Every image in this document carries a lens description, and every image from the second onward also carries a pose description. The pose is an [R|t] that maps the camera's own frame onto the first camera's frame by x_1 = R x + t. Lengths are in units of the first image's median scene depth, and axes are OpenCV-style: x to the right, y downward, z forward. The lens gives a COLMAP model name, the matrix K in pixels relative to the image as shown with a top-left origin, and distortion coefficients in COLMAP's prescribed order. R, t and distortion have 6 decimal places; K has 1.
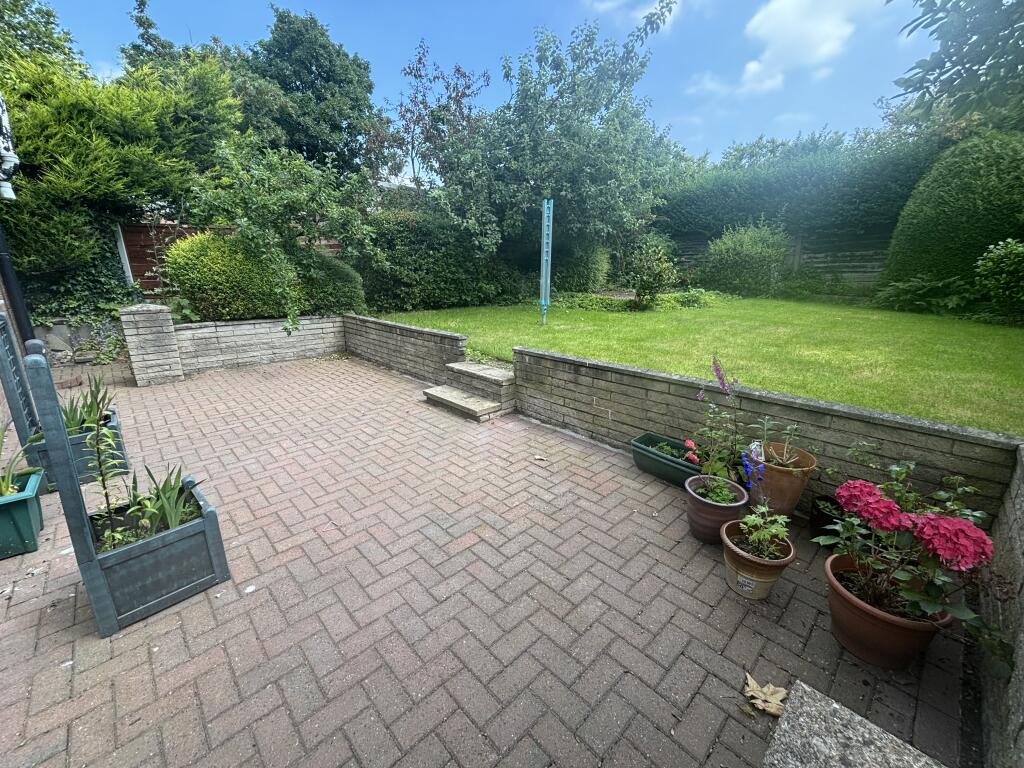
lens RADIAL K [[417.3, 0, 509.9], [0, 417.3, 382.4], [0, 0, 1]] dist [0.001199, -0.000614]
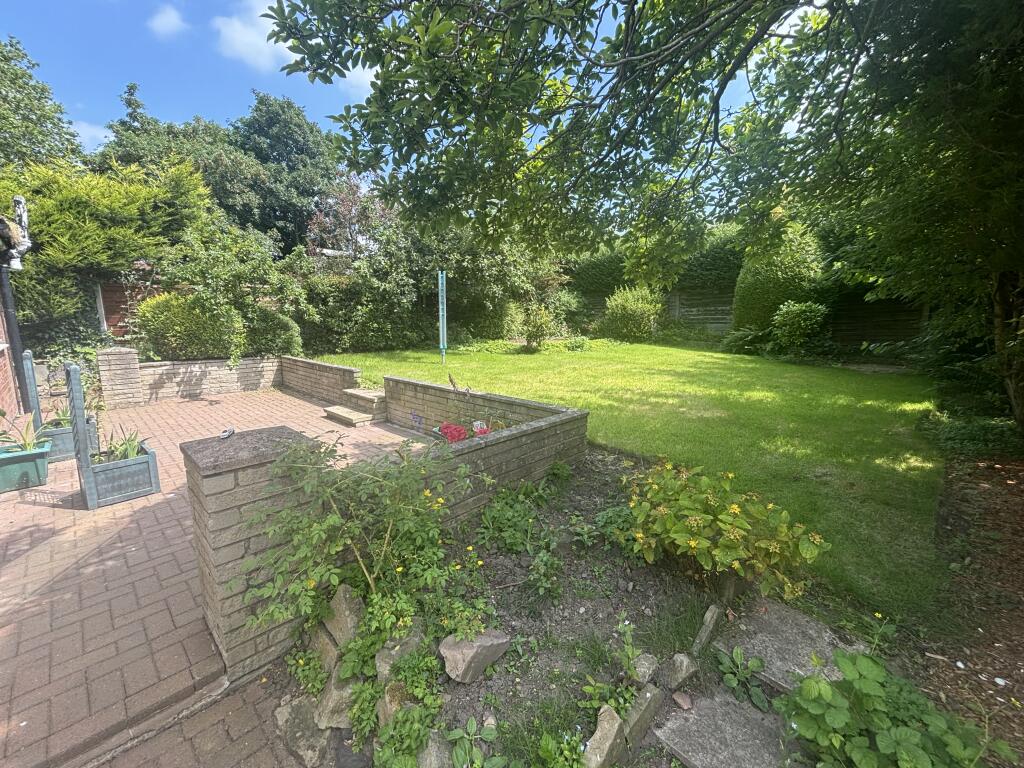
lens RADIAL K [[417.3, 0, 509.9], [0, 417.3, 382.4], [0, 0, 1]] dist [0.001199, -0.000614]
pose [[0.998458, -0.005080, 0.055285, 0.247130], [0.011146, 0.993872, -0.109977, 0.069316], [-0.054387, 0.110424, 0.992395, -0.310147]]
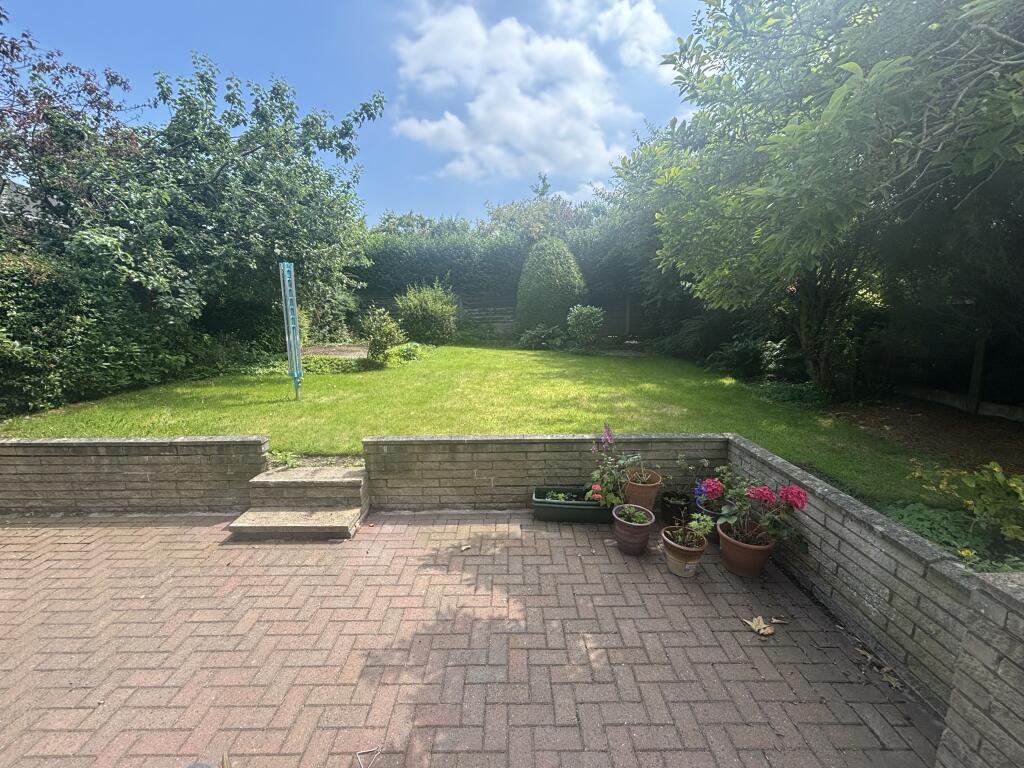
lens RADIAL K [[417.3, 0, 509.9], [0, 417.3, 382.4], [0, 0, 1]] dist [0.001199, -0.000614]
pose [[0.680309, -0.131845, 0.720969, -0.274904], [0.198068, 0.980158, -0.007655, -0.091834], [-0.705655, 0.148009, 0.692925, 0.095118]]
